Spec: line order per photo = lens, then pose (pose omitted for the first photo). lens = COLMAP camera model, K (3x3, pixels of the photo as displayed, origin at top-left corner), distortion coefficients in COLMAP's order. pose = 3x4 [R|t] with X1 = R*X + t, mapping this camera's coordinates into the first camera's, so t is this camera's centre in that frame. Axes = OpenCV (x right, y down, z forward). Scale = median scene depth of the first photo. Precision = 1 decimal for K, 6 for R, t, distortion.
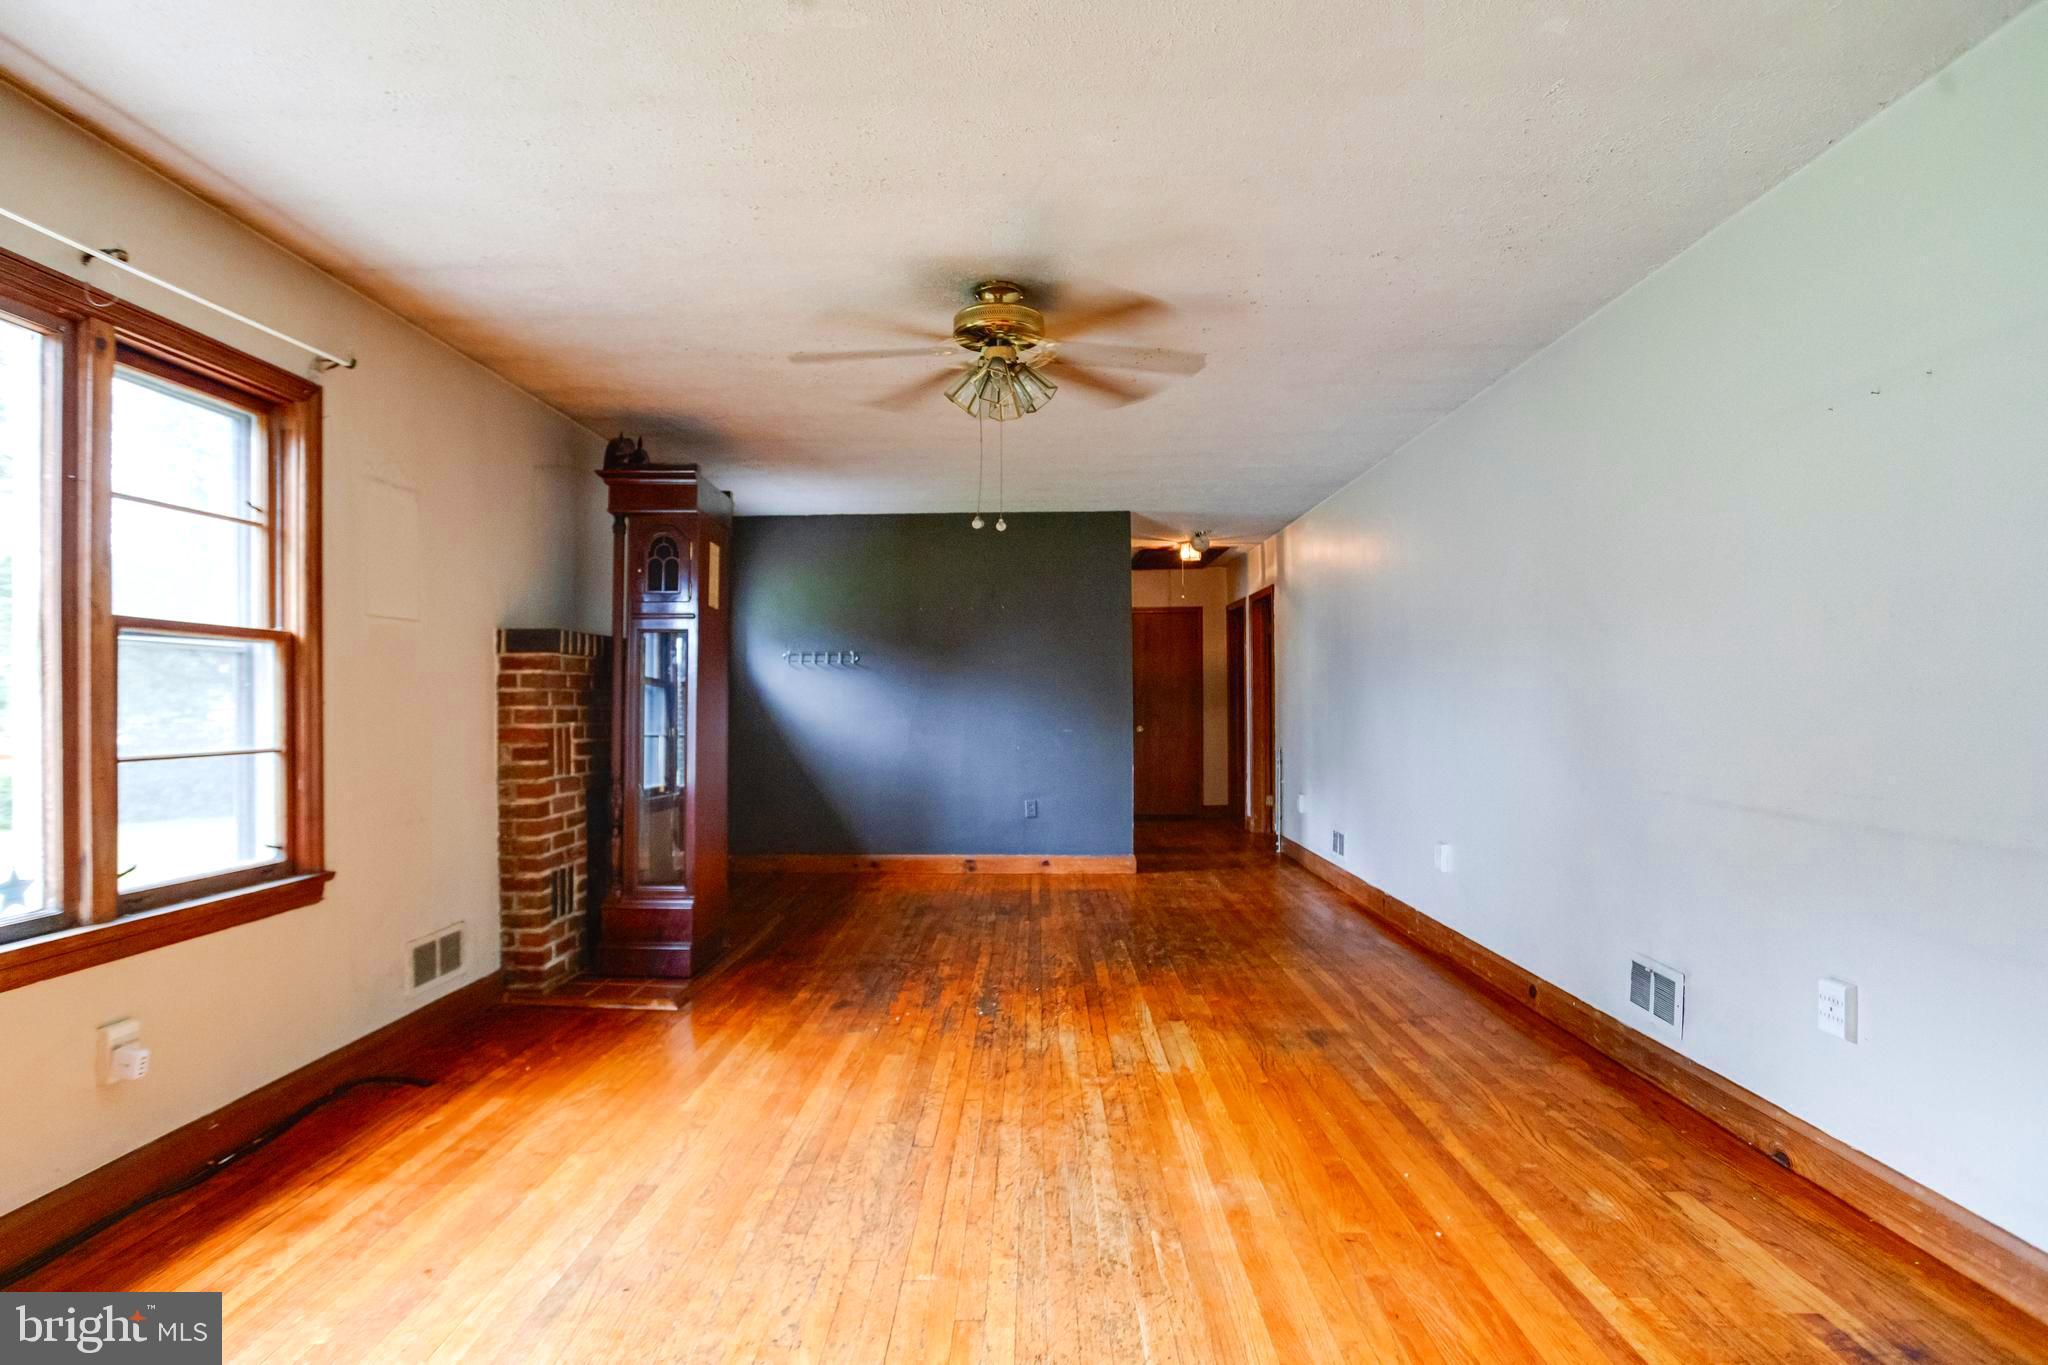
lens RADIAL K [[1029.2, 0, 1062.8], [0, 1029.2, 698.5], [0, 0, 1]] dist [-0.043245, 0.014421]
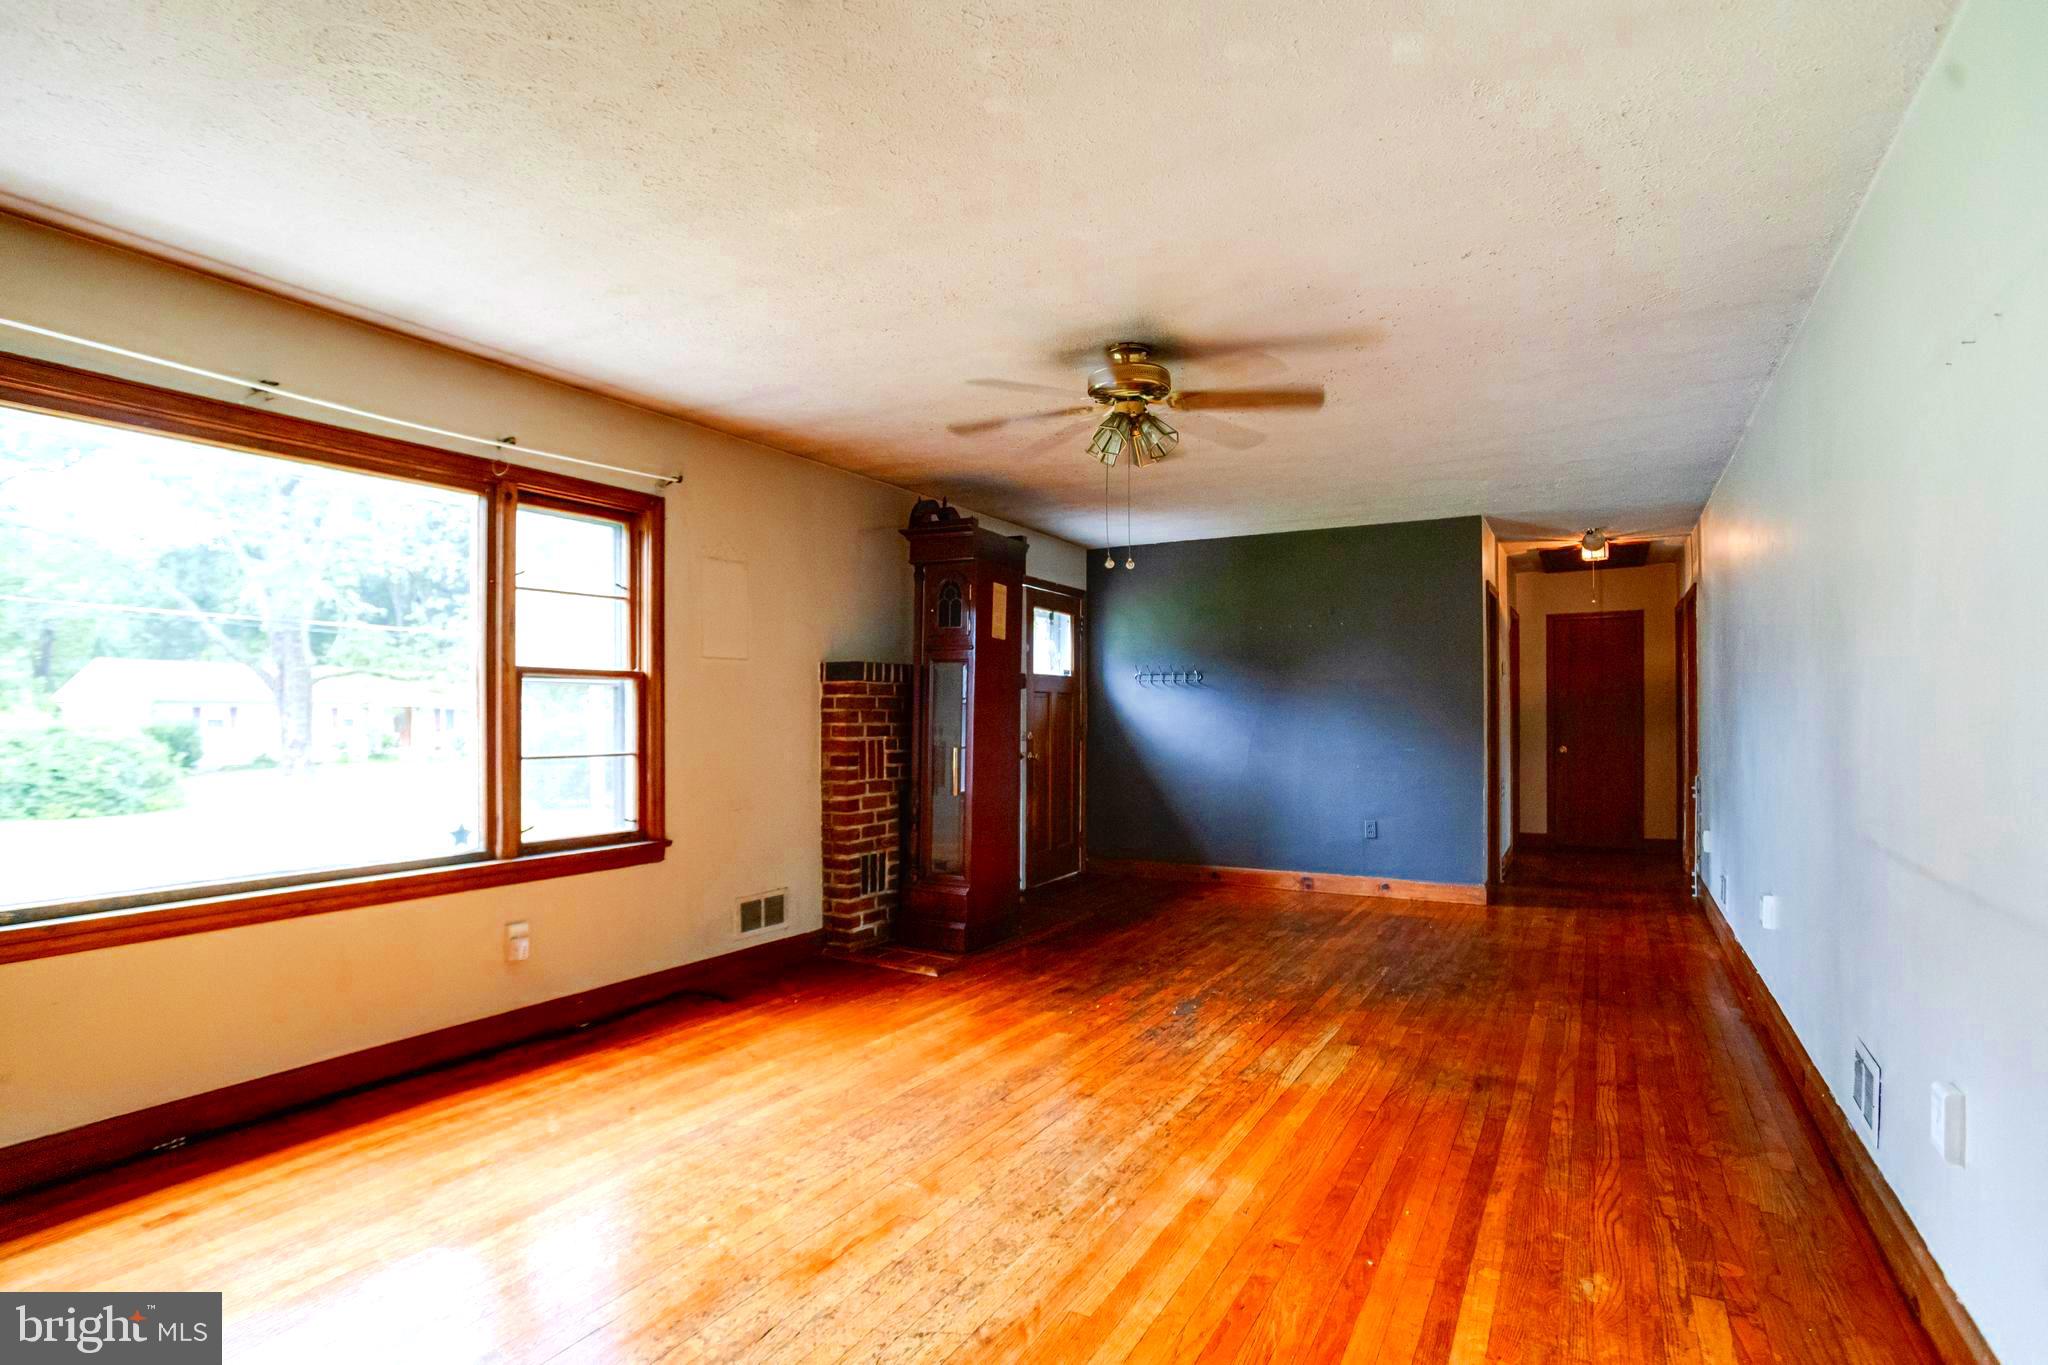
lens RADIAL K [[1029.2, 0, 1012.3], [0, 1029.2, 714.4], [0, 0, 1]] dist [-0.043245, 0.014421]
pose [[0.878904, 0.003215, -0.476988, 0.380423], [-0.002447, 0.999995, 0.002231, -0.009436], [0.476992, -0.000794, 0.878907, -0.031586]]
